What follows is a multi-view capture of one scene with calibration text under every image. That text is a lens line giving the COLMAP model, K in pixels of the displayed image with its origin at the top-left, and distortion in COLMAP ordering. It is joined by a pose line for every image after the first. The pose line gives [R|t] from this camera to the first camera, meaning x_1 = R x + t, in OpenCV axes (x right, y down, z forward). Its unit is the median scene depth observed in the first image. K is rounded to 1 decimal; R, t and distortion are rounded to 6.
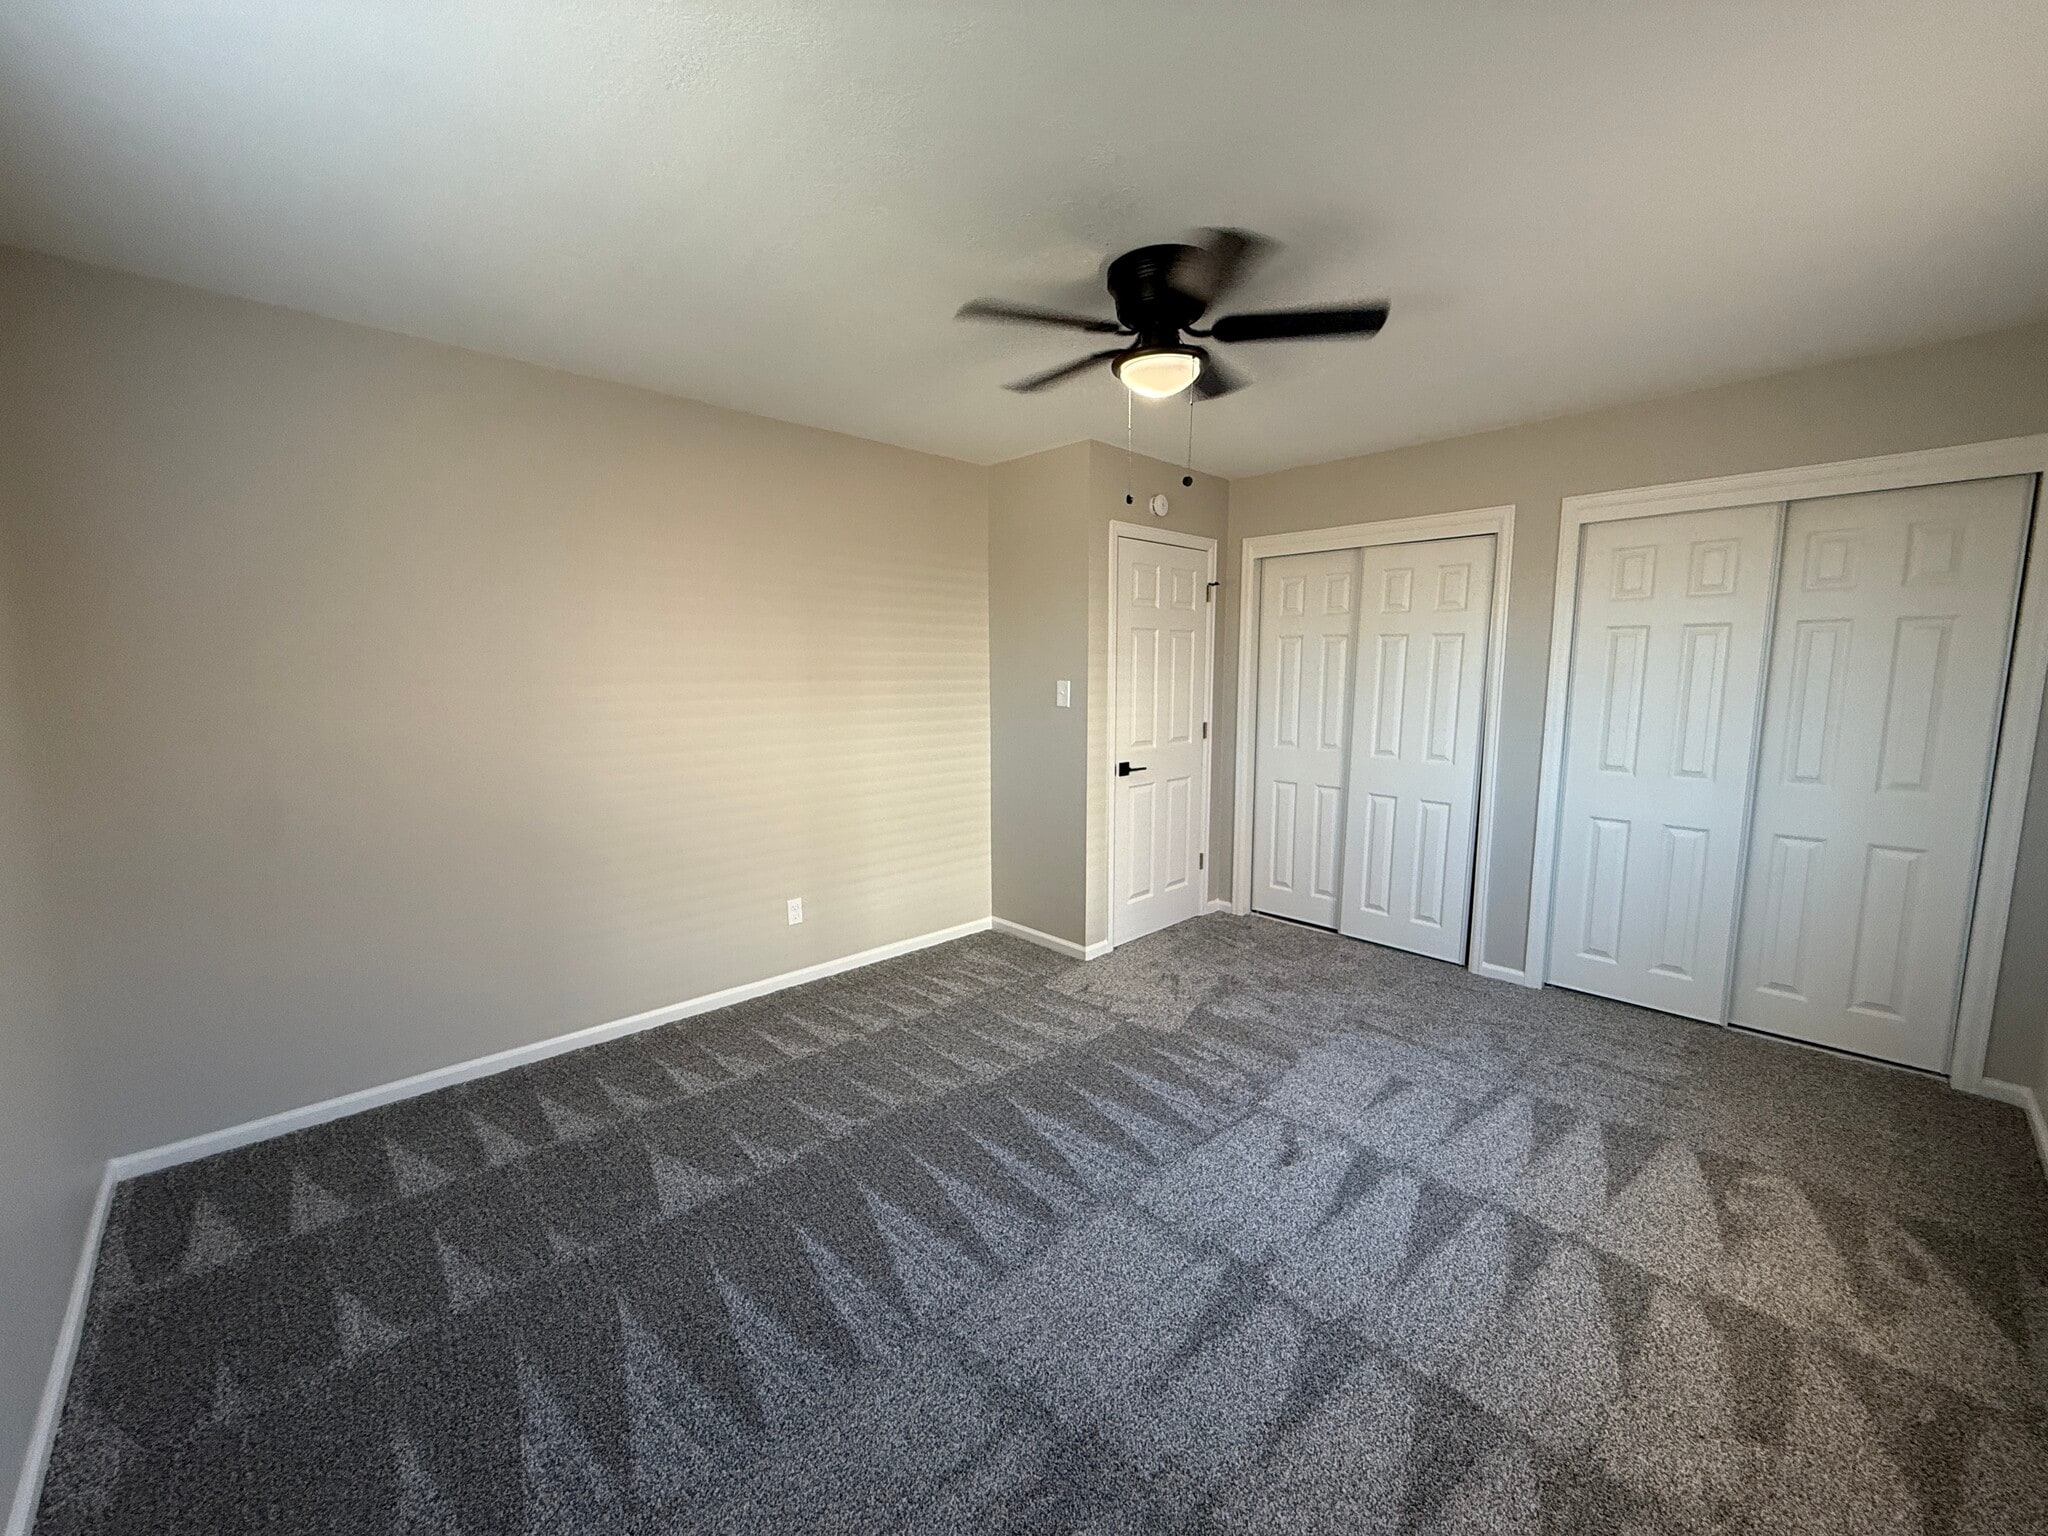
lens RADIAL K [[812.7, 0, 1021.4], [0, 812.7, 769.7], [0, 0, 1]] dist [0.000262, -0.000060]
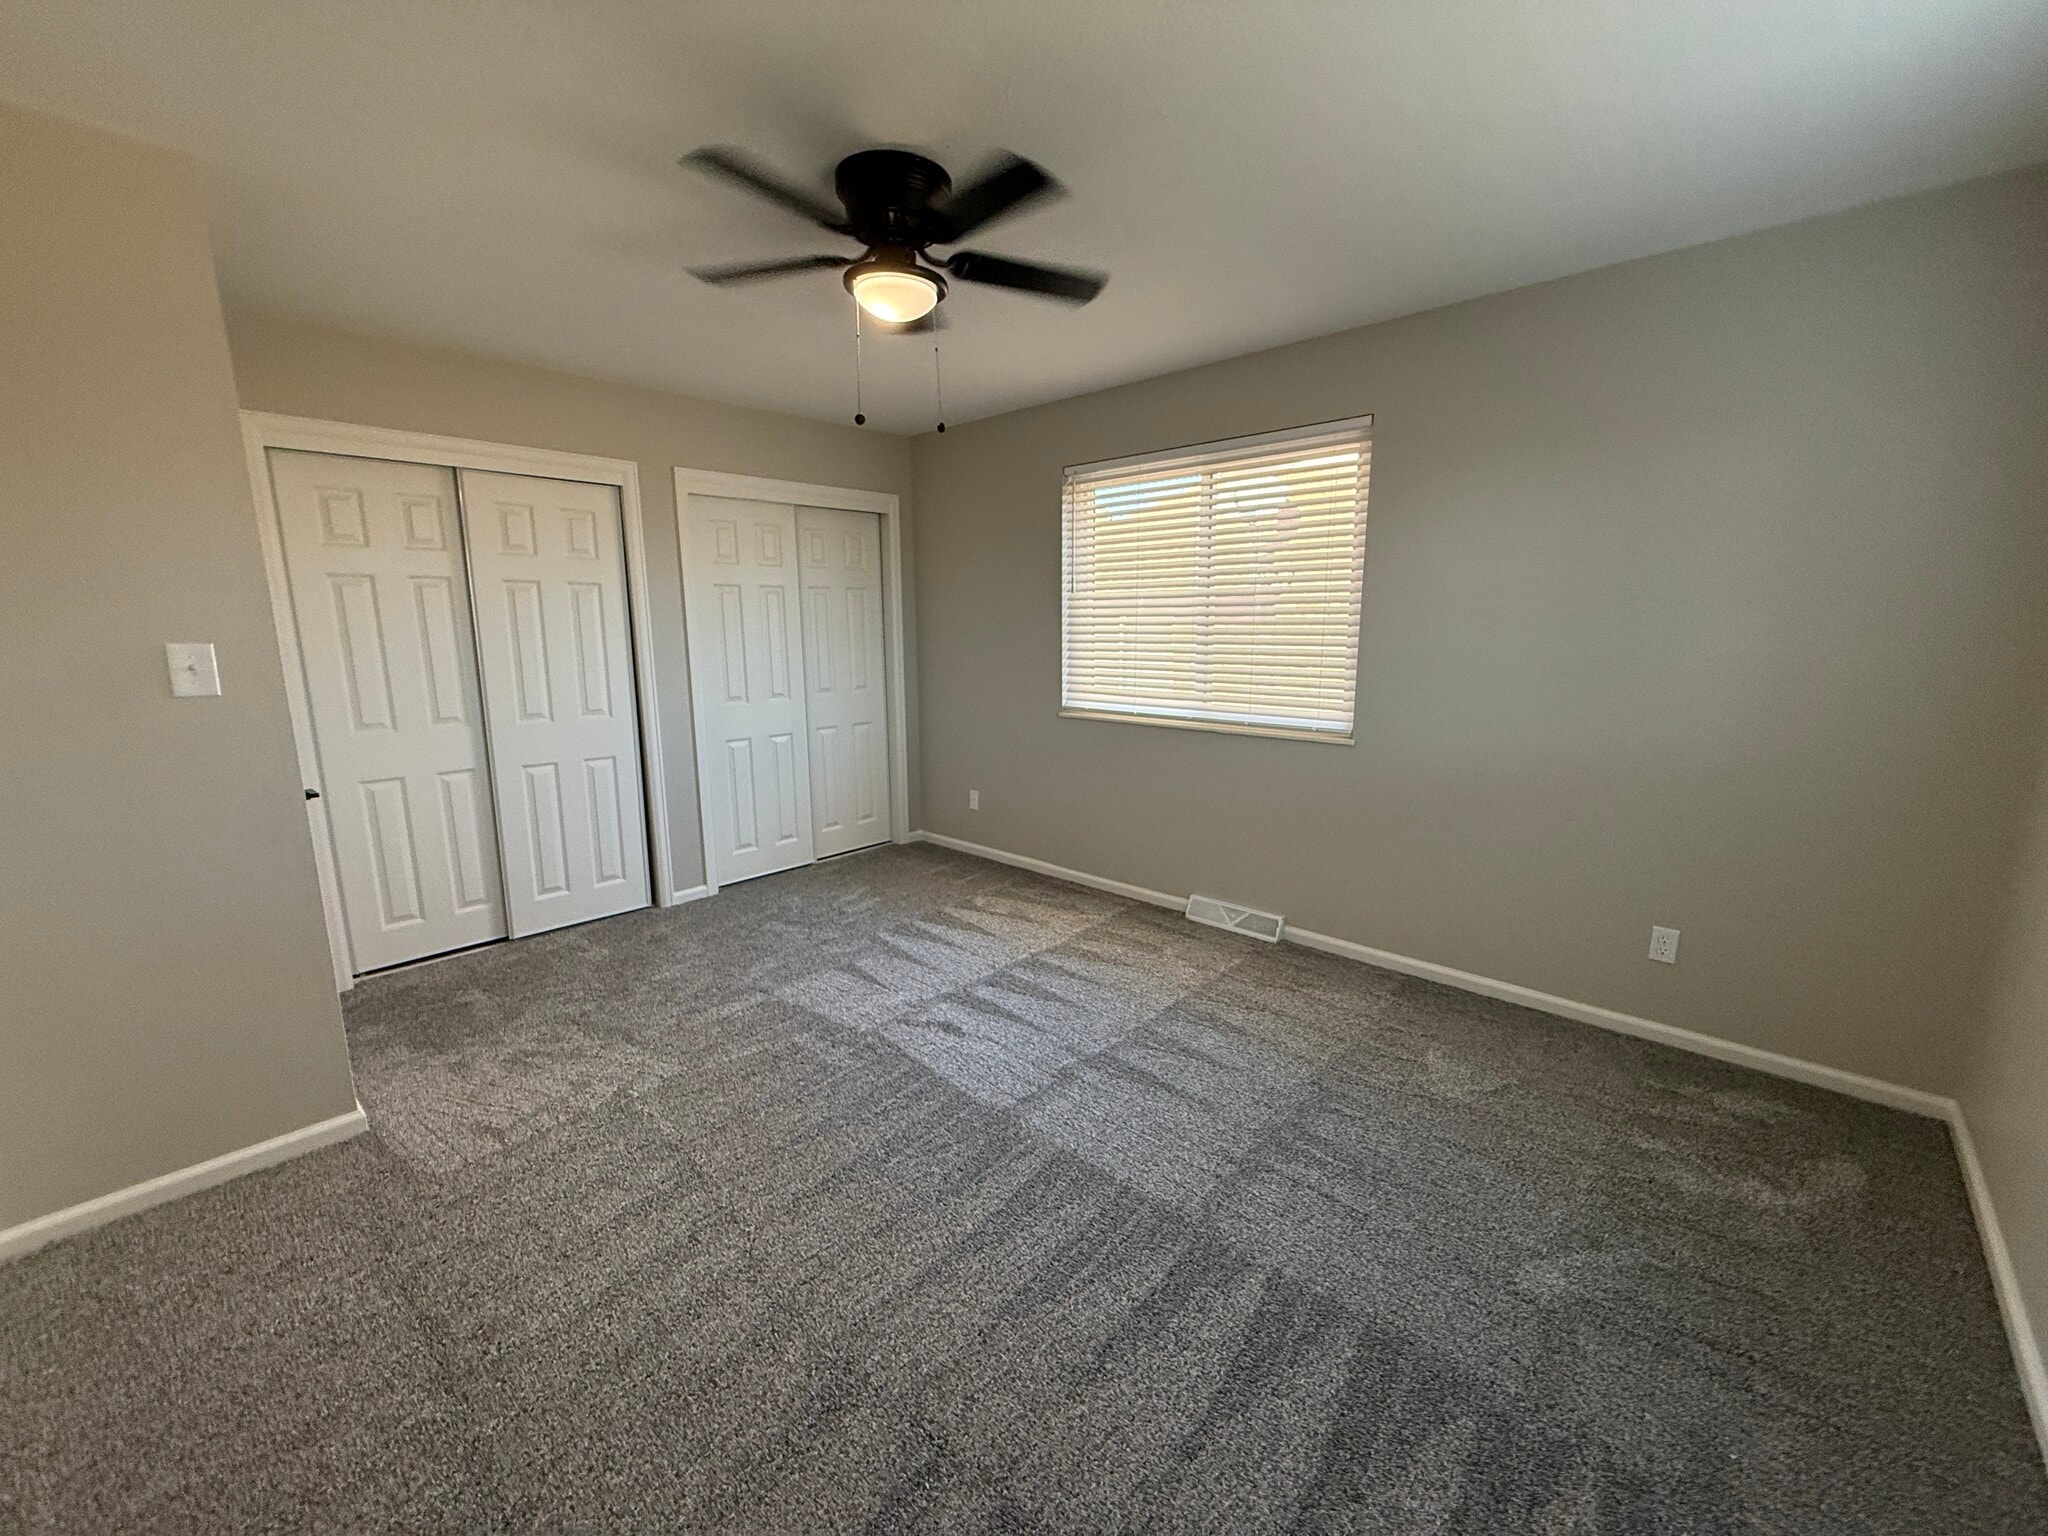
lens RADIAL K [[812.7, 0, 1021.4], [0, 812.7, 769.7], [0, 0, 1]] dist [0.000262, -0.000060]
pose [[-0.053392, -0.179508, 0.982307, -0.574303], [0.133236, 0.973633, 0.185165, -0.072084], [-0.989645, 0.140765, -0.028067, 0.644844]]
